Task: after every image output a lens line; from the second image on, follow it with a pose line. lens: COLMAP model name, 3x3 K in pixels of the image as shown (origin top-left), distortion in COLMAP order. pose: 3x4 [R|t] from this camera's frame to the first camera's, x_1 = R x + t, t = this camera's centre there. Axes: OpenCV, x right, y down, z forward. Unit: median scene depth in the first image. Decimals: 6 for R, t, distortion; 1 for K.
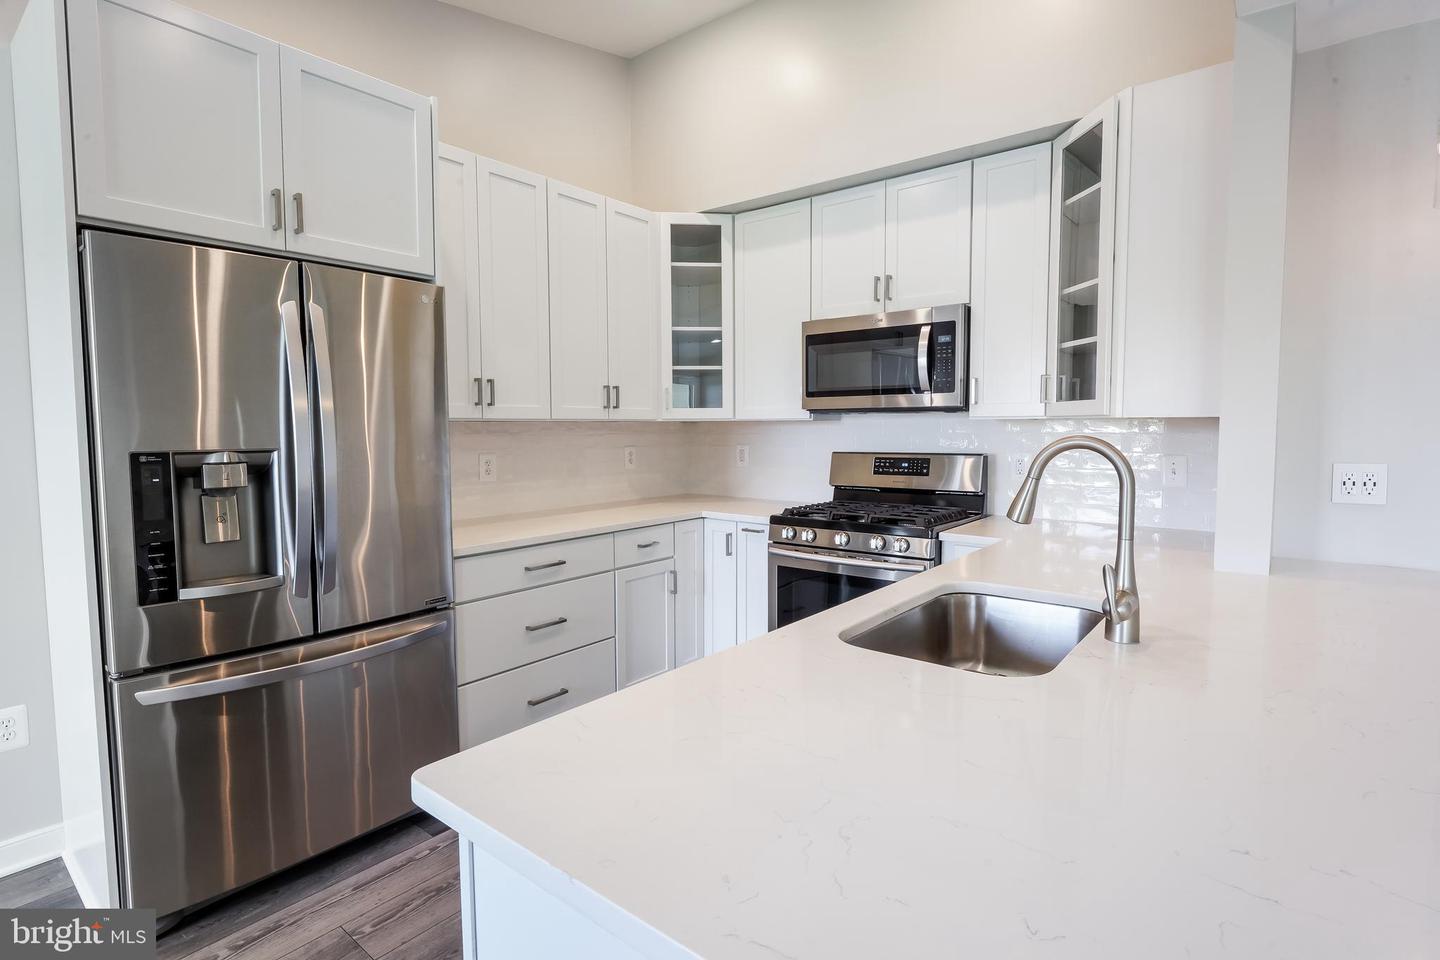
lens RADIAL K [[711.6, 0, 721.1], [0, 711.6, 472.8], [0, 0, 1]] dist [-0.003247, -0.000709]
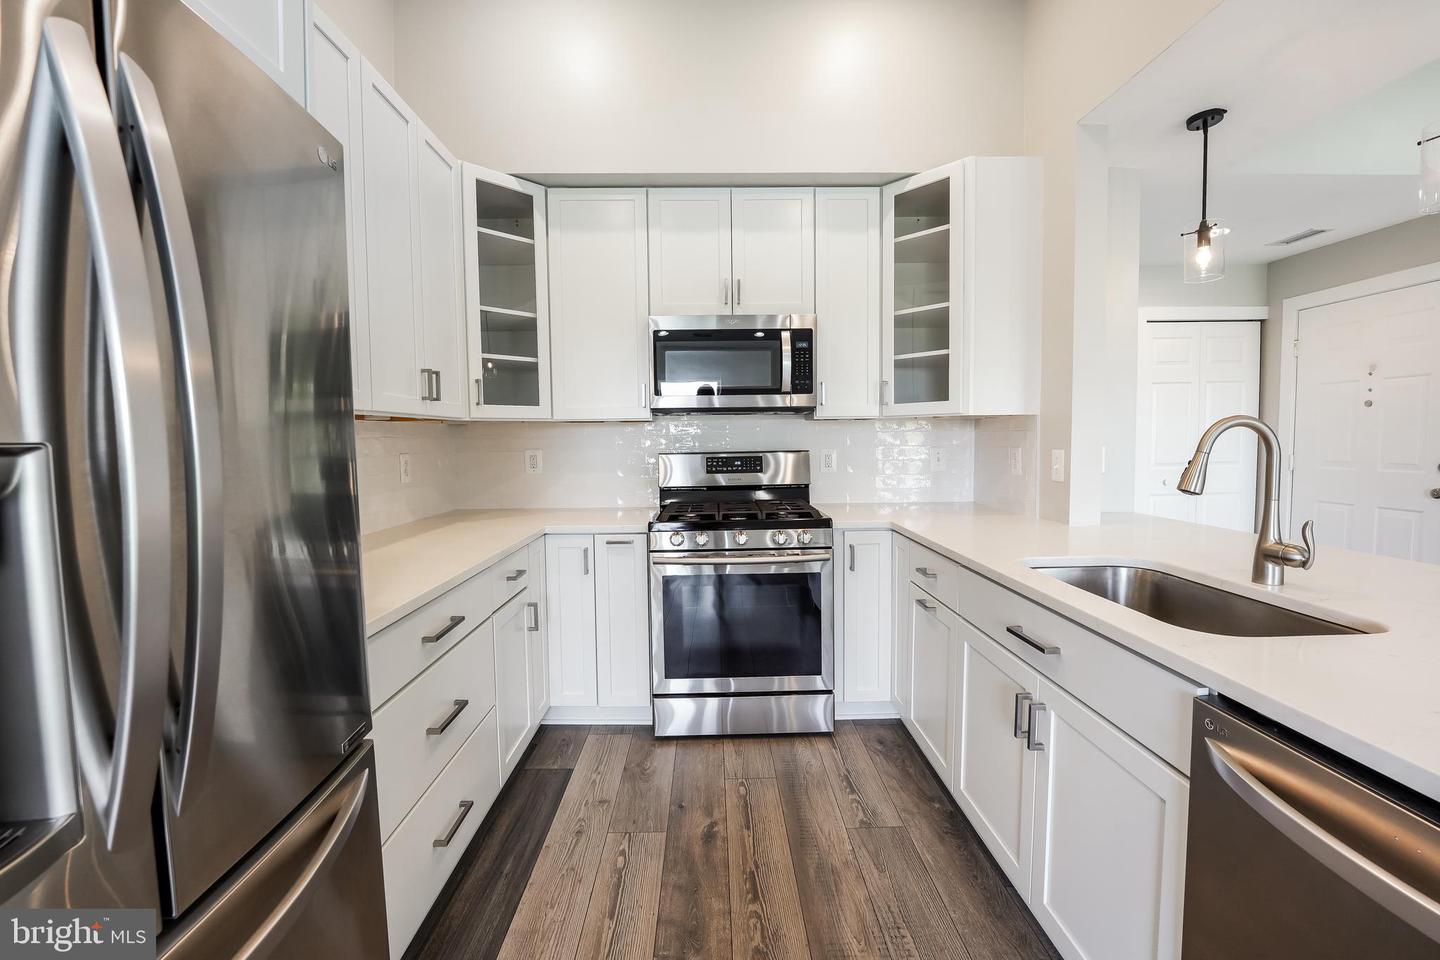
lens RADIAL K [[587.6, 0, 715.6], [0, 587.6, 479.0], [0, 0, 1]] dist [-0.023998, 0.002752]
pose [[0.770640, -0.050105, 0.635298, -0.331054], [0.051446, 0.998542, 0.016347, -0.003634], [-0.635191, 0.020085, 0.772094, 0.351614]]
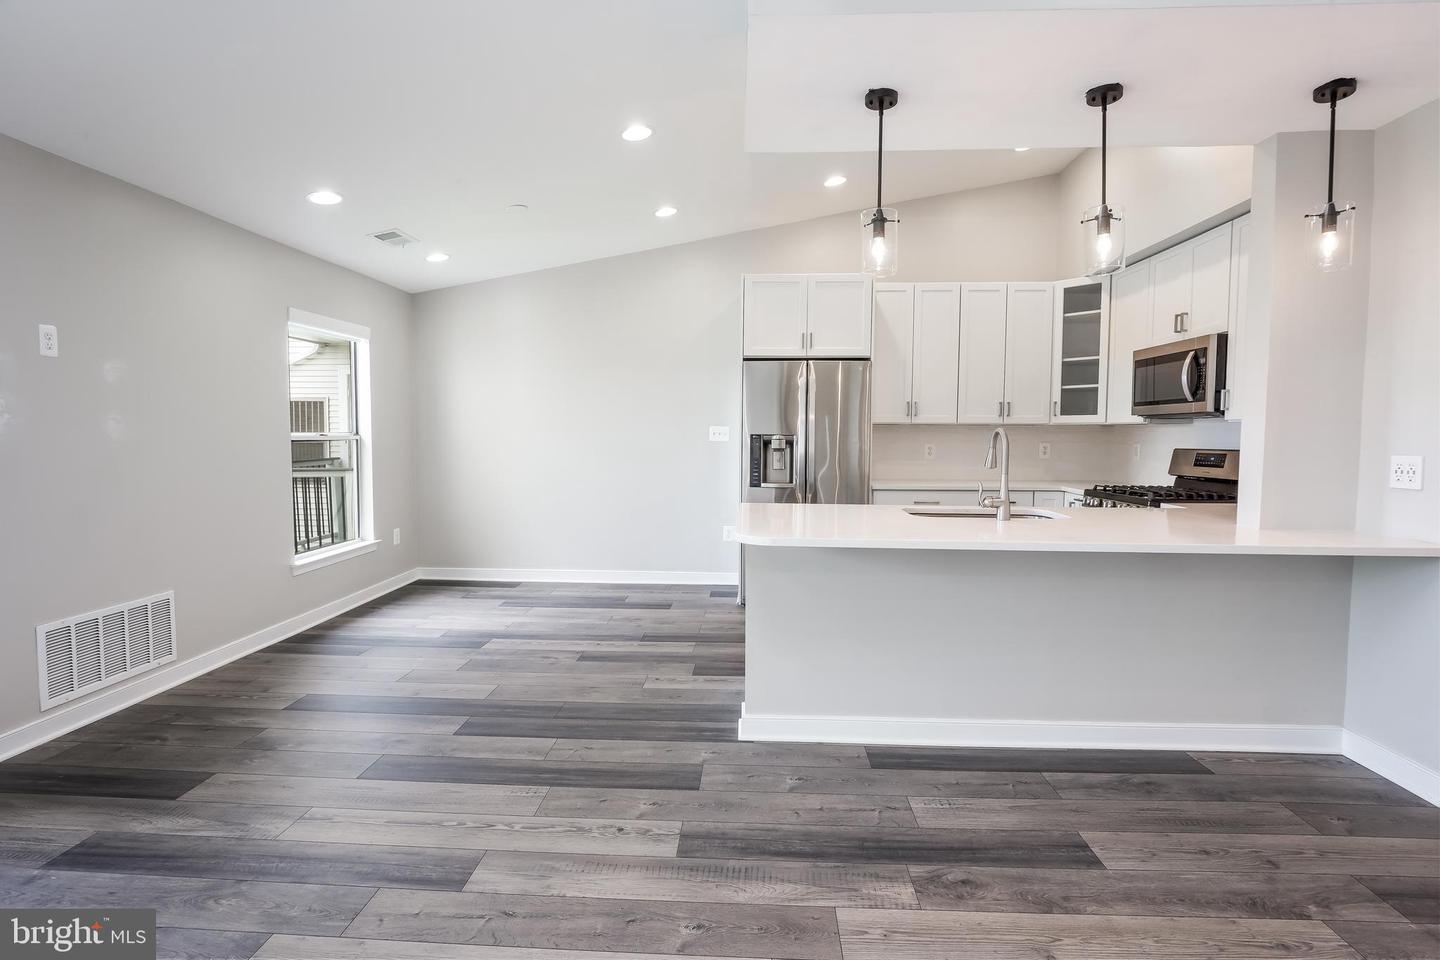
lens RADIAL K [[685.3, 0, 717.3], [0, 685.3, 477.7], [0, 0, 1]] dist [-0.011283, 0.000021]
pose [[0.578214, 0.059575, -0.813707, 0.741492], [-0.061569, 0.997673, 0.029293, 0.040391], [0.813558, 0.033162, 0.580537, -0.399528]]
